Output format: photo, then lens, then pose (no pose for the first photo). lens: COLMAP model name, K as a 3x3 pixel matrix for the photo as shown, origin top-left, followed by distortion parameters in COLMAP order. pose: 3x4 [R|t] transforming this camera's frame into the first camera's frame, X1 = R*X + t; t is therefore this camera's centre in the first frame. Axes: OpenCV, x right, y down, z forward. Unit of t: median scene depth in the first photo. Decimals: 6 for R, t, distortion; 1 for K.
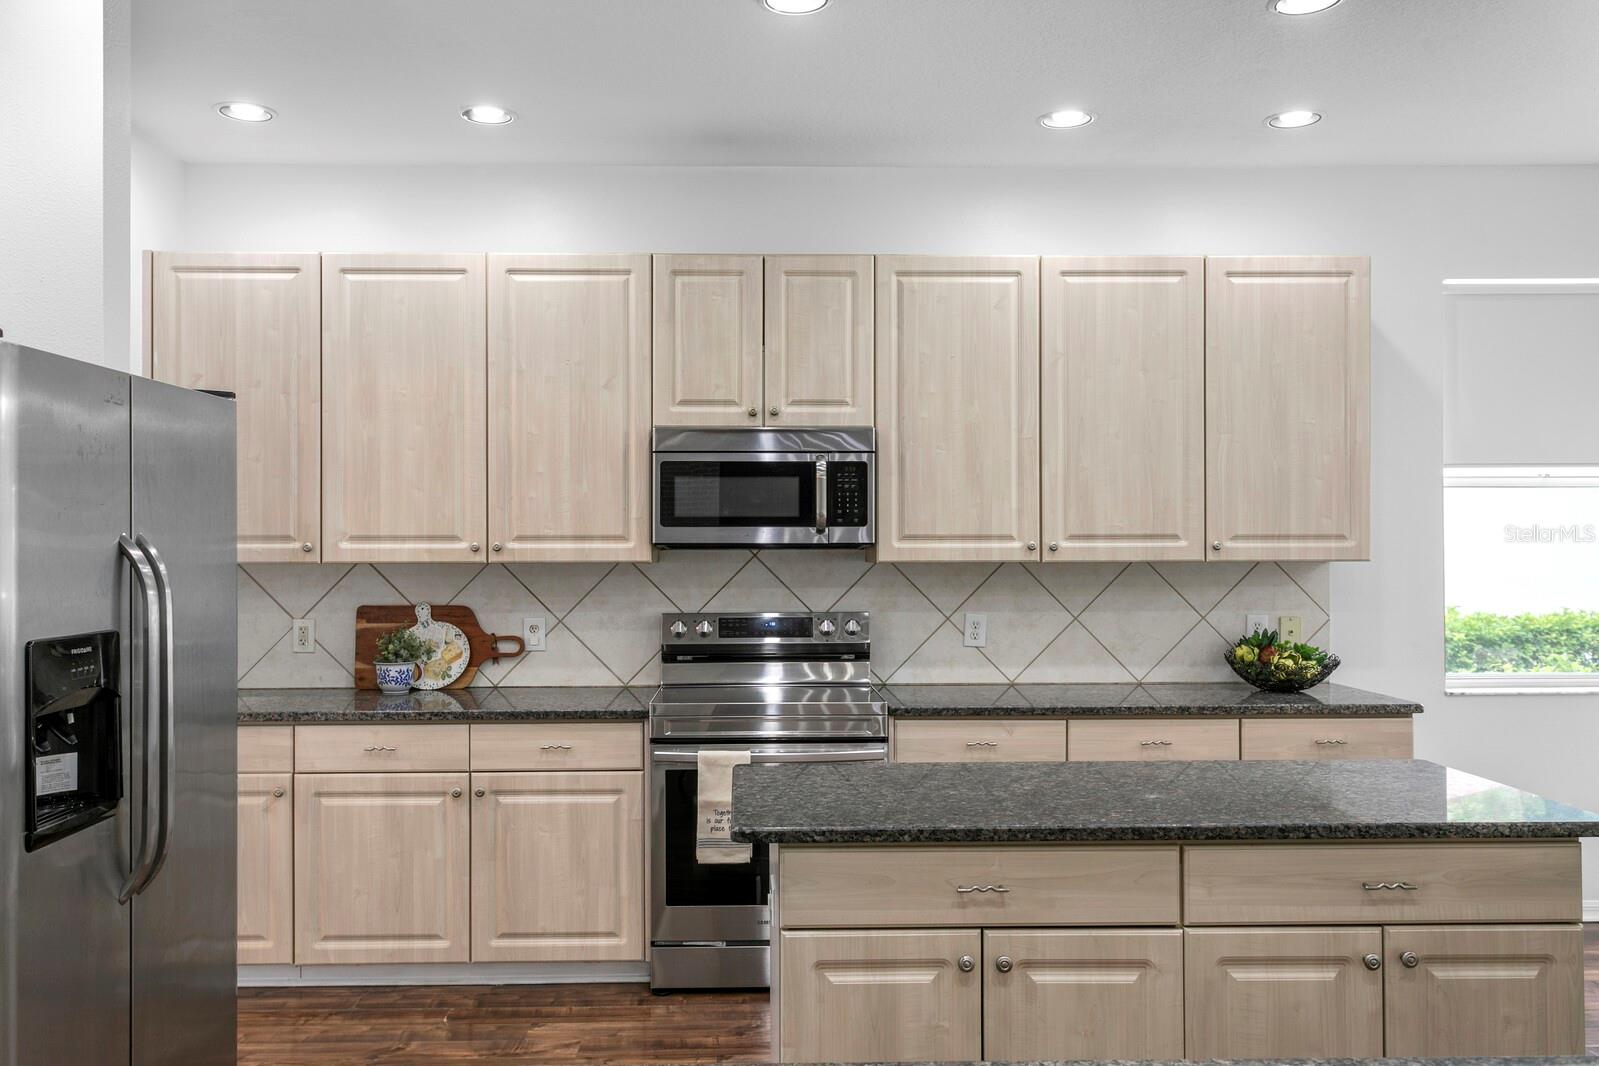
lens RADIAL K [[1267.2, 0, 772.1], [0, 1267.2, 540.3], [0, 0, 1]] dist [0.011167, 0.004908]
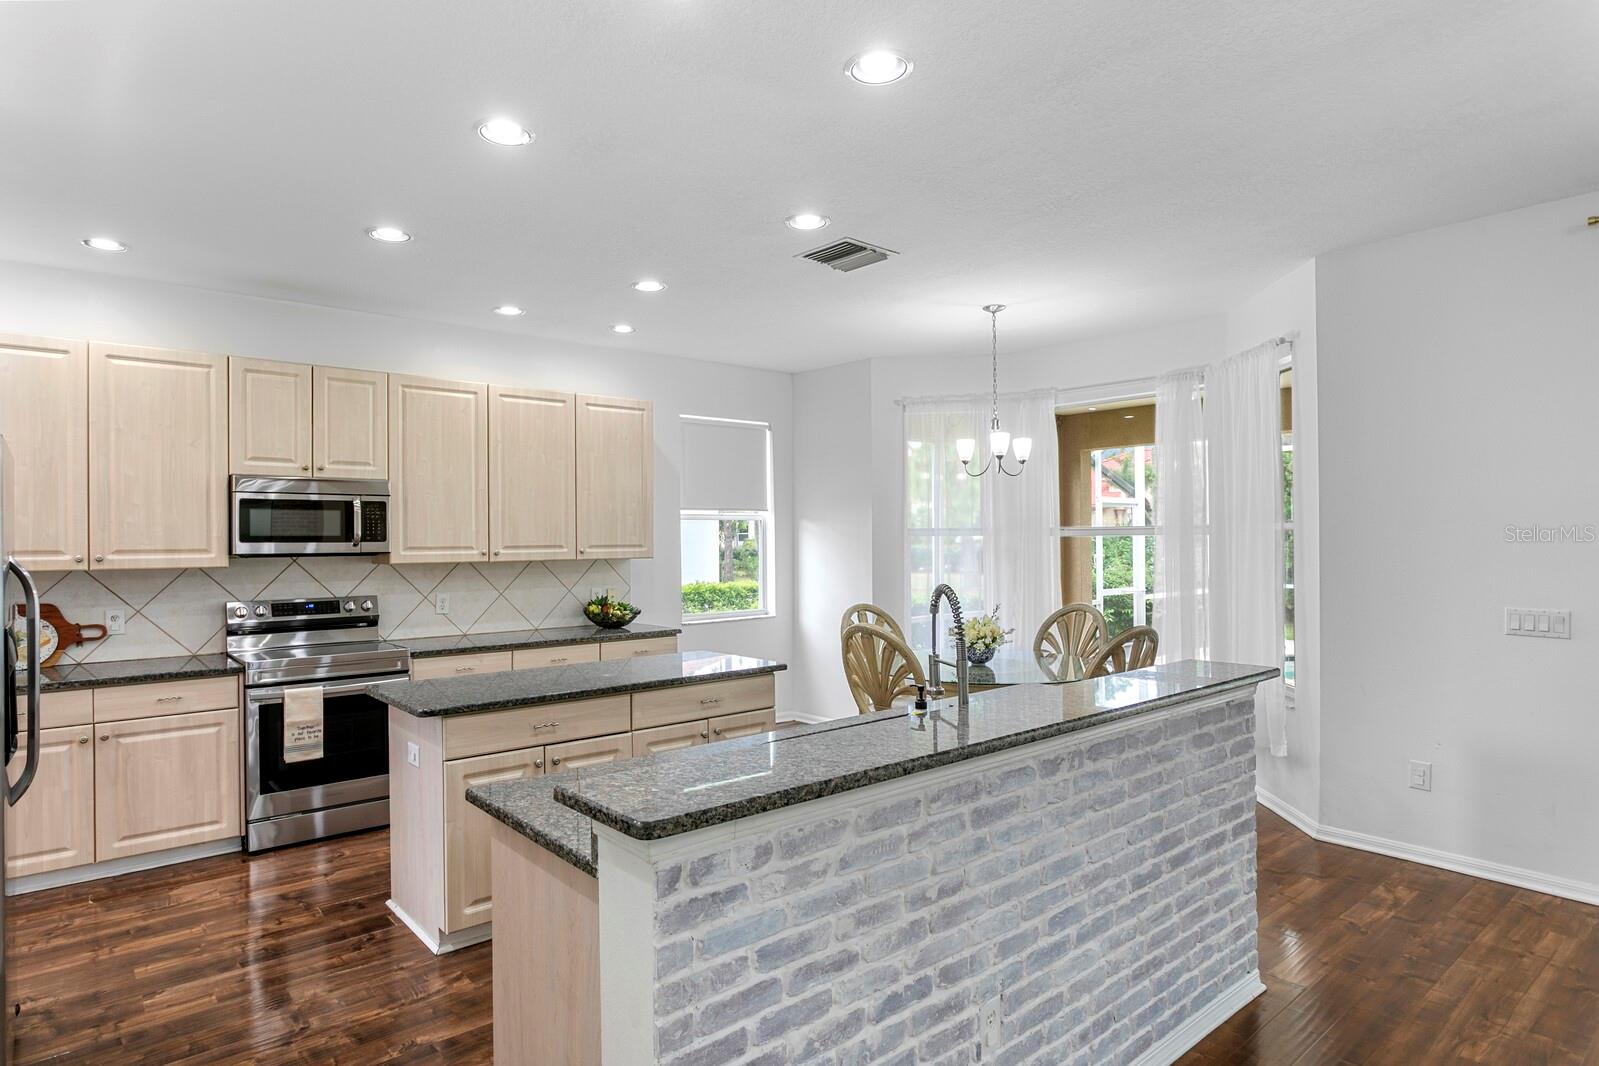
lens RADIAL K [[885.5, 0, 766.4], [0, 885.5, 537.8], [0, 0, 1]] dist [-0.005052, 0.000216]
pose [[0.789864, -0.002779, 0.613276, -0.230473], [0.005464, 0.999982, -0.002506, -0.010541], [-0.613258, 0.005331, 0.789865, -0.182277]]
